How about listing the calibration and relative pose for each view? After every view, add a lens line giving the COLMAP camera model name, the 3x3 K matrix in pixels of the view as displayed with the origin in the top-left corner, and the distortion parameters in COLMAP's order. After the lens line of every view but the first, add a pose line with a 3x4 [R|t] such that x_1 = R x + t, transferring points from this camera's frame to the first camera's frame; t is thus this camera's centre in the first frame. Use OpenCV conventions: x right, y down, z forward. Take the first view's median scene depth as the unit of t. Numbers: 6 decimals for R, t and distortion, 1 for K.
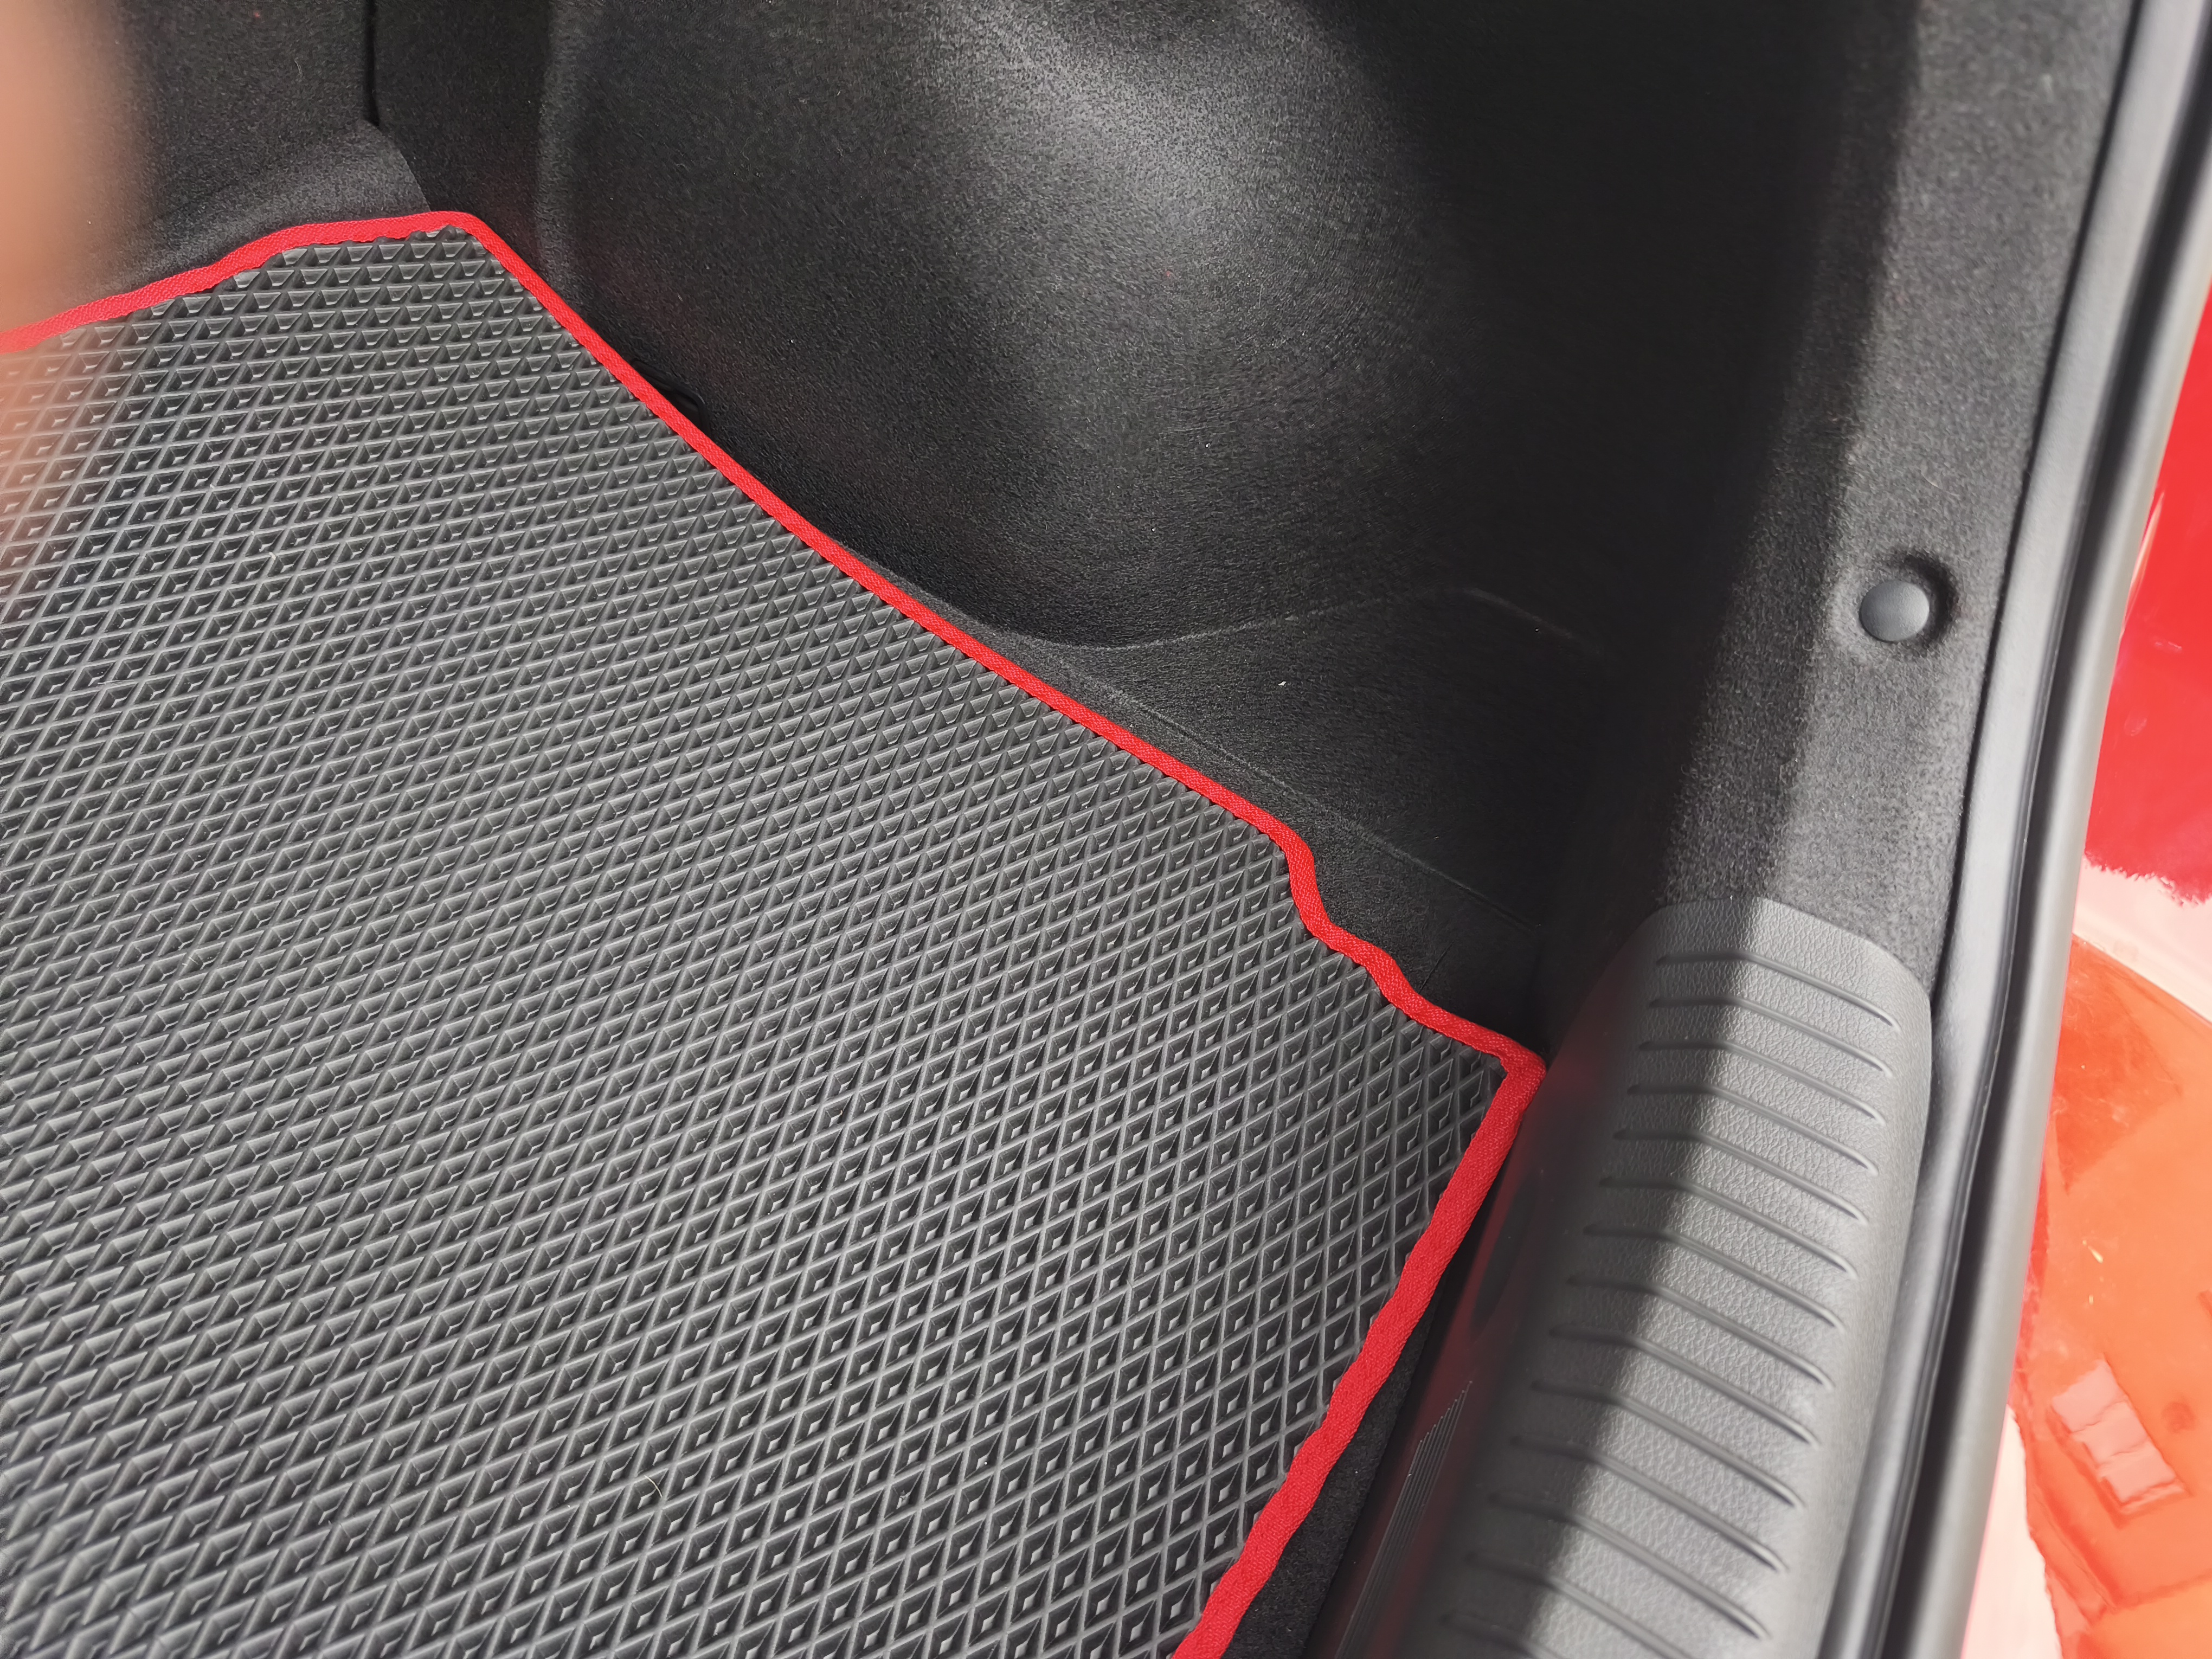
lens RADIAL K [[1517.4, 0, 1110.1], [0, 1517.4, 842.6], [0, 0, 1]] dist [-0.004793, -0.019413]
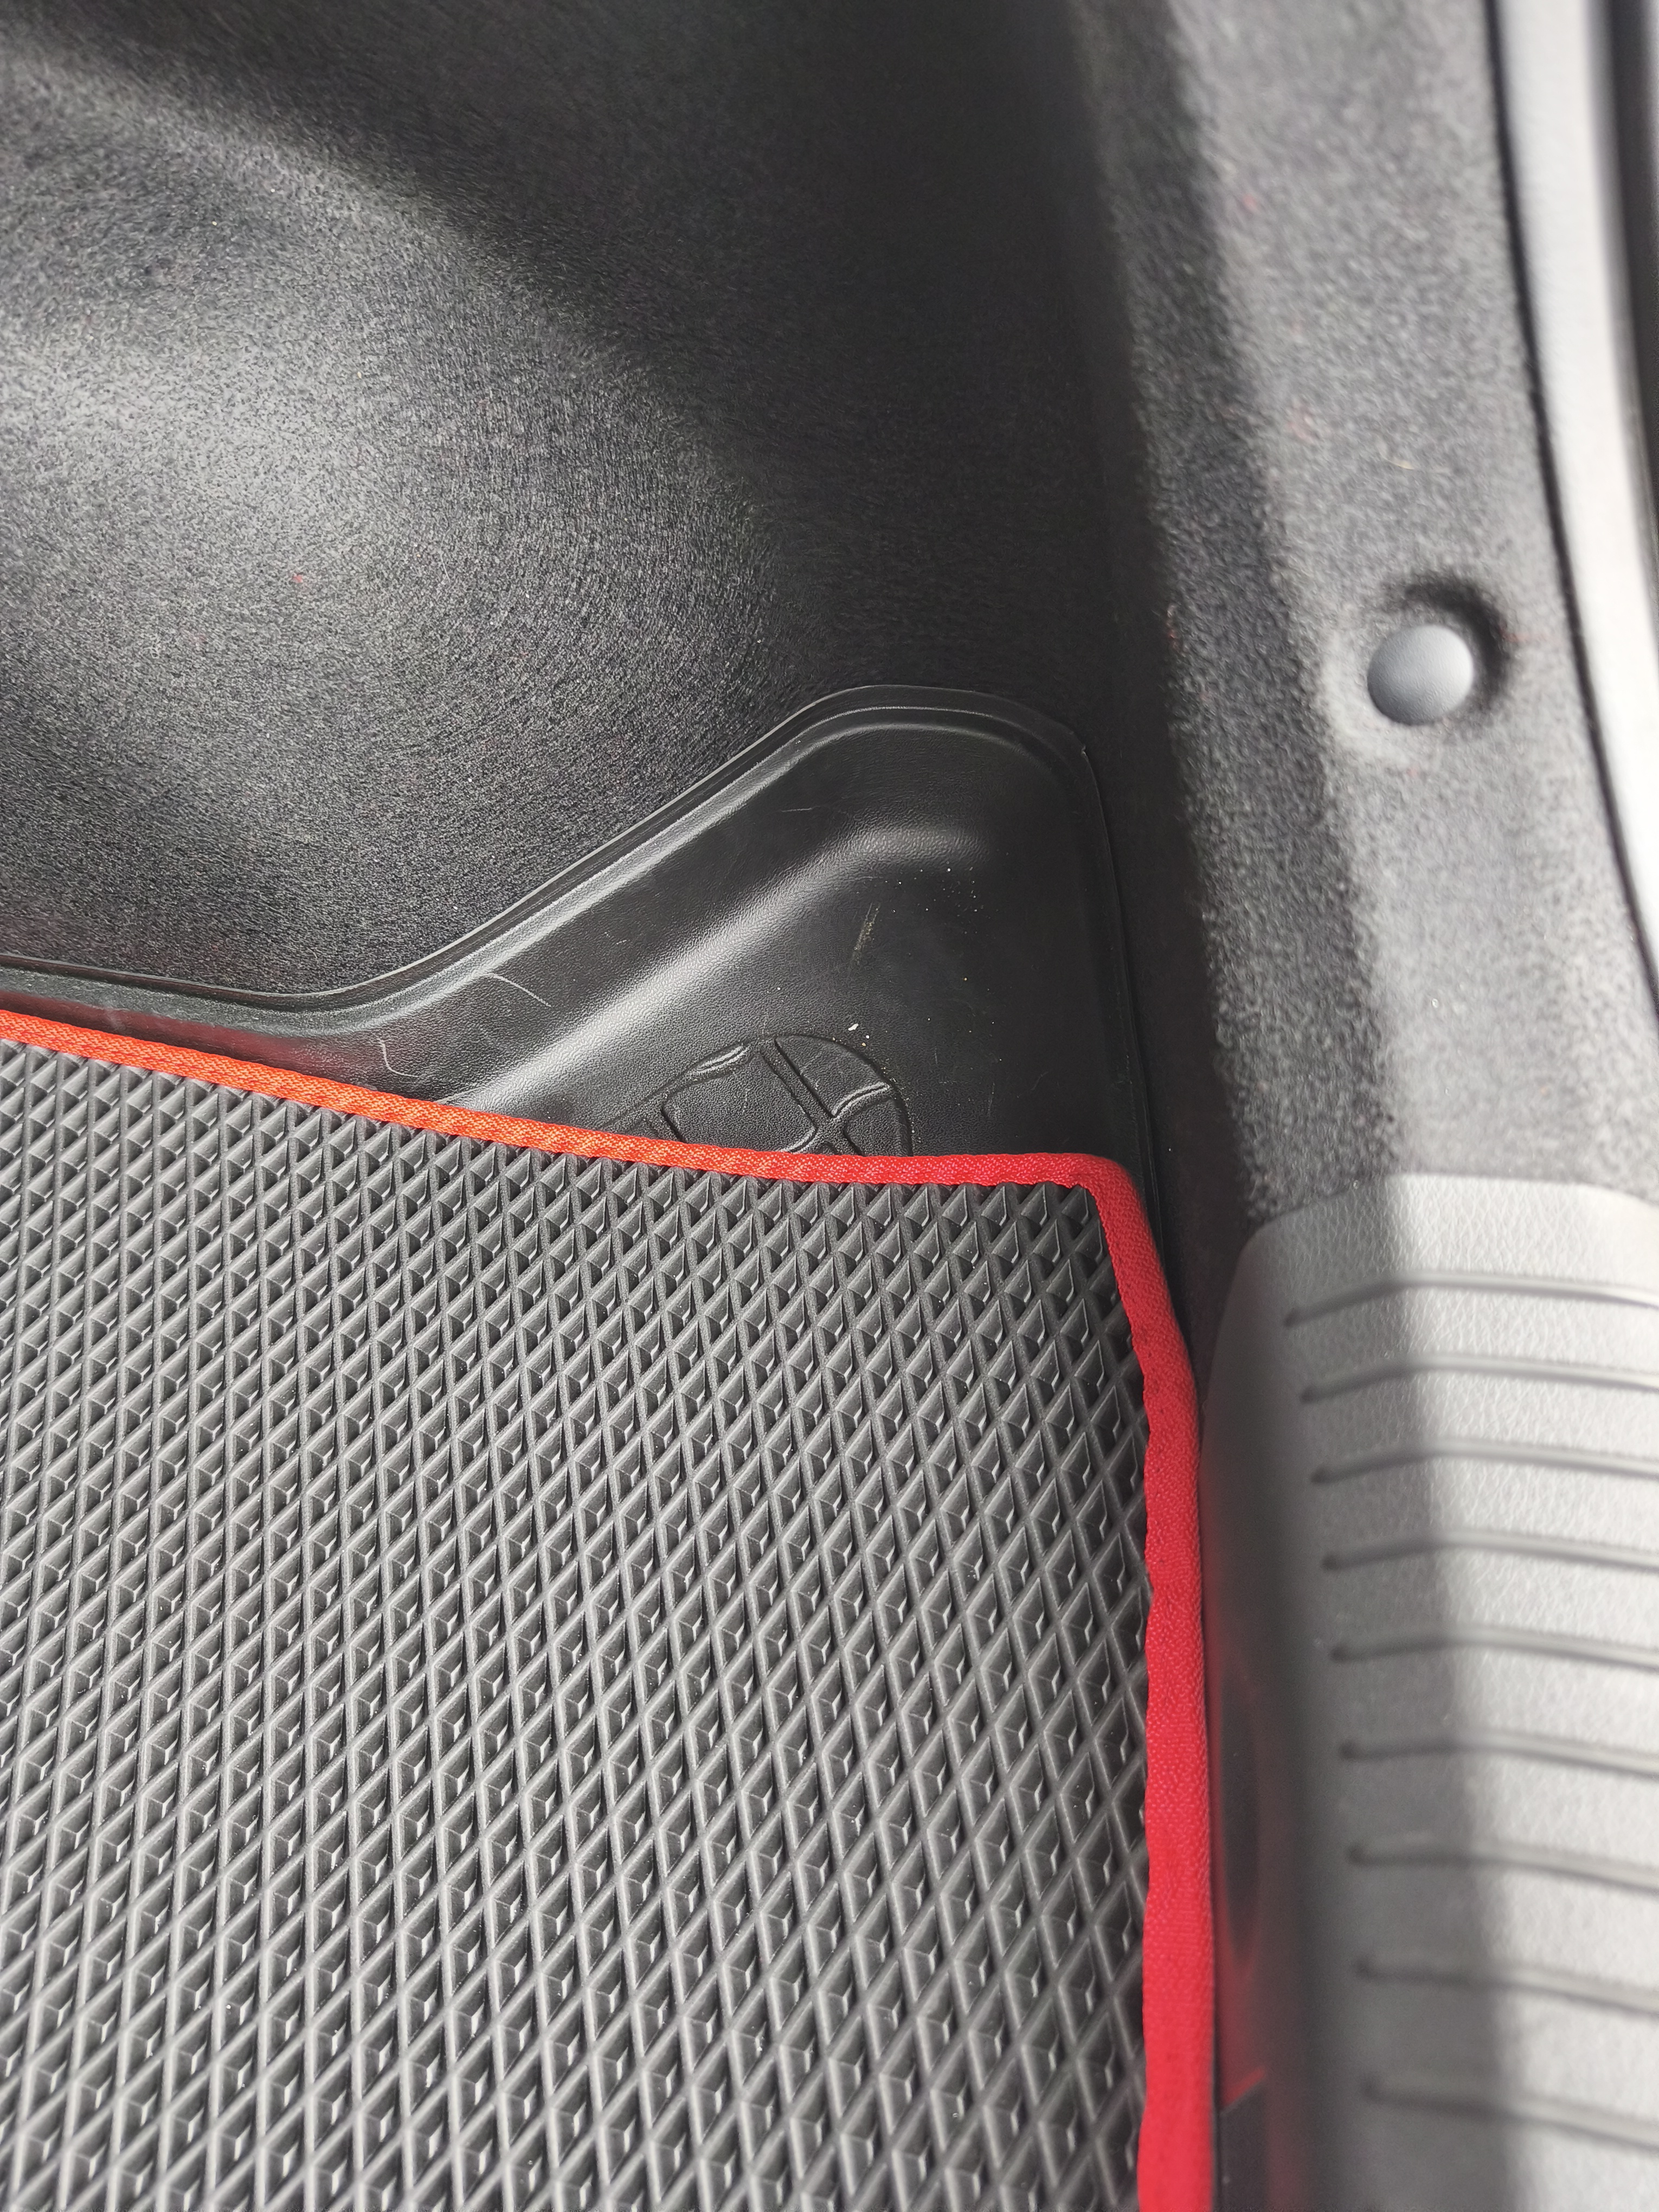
lens RADIAL K [[1517.4, 0, 816.7], [0, 1517.4, 1103.3], [0, 0, 1]] dist [-0.004793, -0.019413]
pose [[0.930156, -0.359458, 0.074830, 0.121067], [0.361022, 0.932523, -0.008066, -0.050599], [-0.066881, 0.034518, 0.997164, 0.276333]]
